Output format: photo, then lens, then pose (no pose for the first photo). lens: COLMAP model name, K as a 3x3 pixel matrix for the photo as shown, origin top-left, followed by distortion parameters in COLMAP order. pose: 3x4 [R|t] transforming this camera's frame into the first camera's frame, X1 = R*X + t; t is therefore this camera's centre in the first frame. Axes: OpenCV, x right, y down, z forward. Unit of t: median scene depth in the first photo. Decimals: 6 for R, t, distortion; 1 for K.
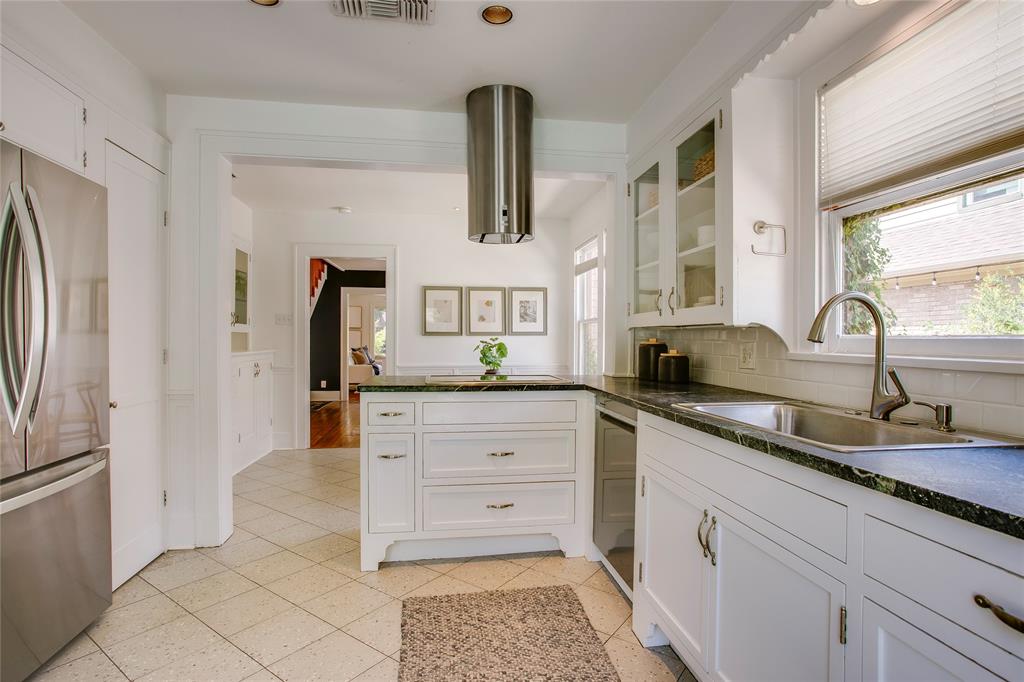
lens RADIAL K [[523.5, 0, 513.2], [0, 523.5, 345.8], [0, 0, 1]] dist [-0.024680, 0.005398]
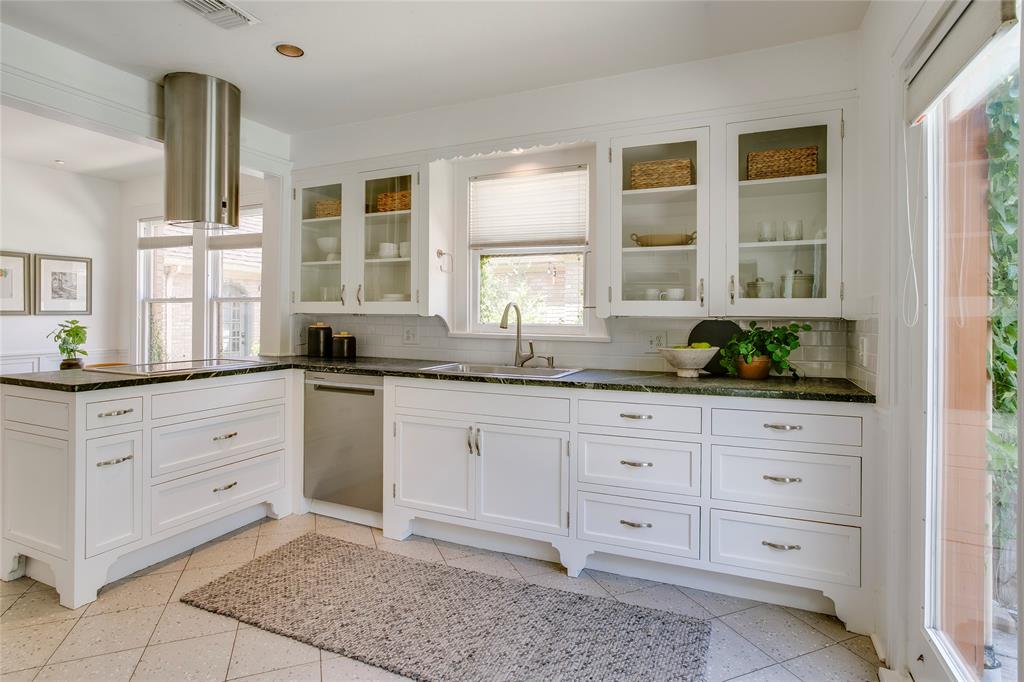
lens RADIAL K [[523.5, 0, 514.0], [0, 523.5, 317.2], [0, 0, 1]] dist [-0.024680, 0.005398]
pose [[0.534774, 0.001835, 0.844993, -0.596174], [0.004301, 0.999979, -0.004894, -0.022280], [-0.844984, 0.006252, 0.534755, -0.030601]]
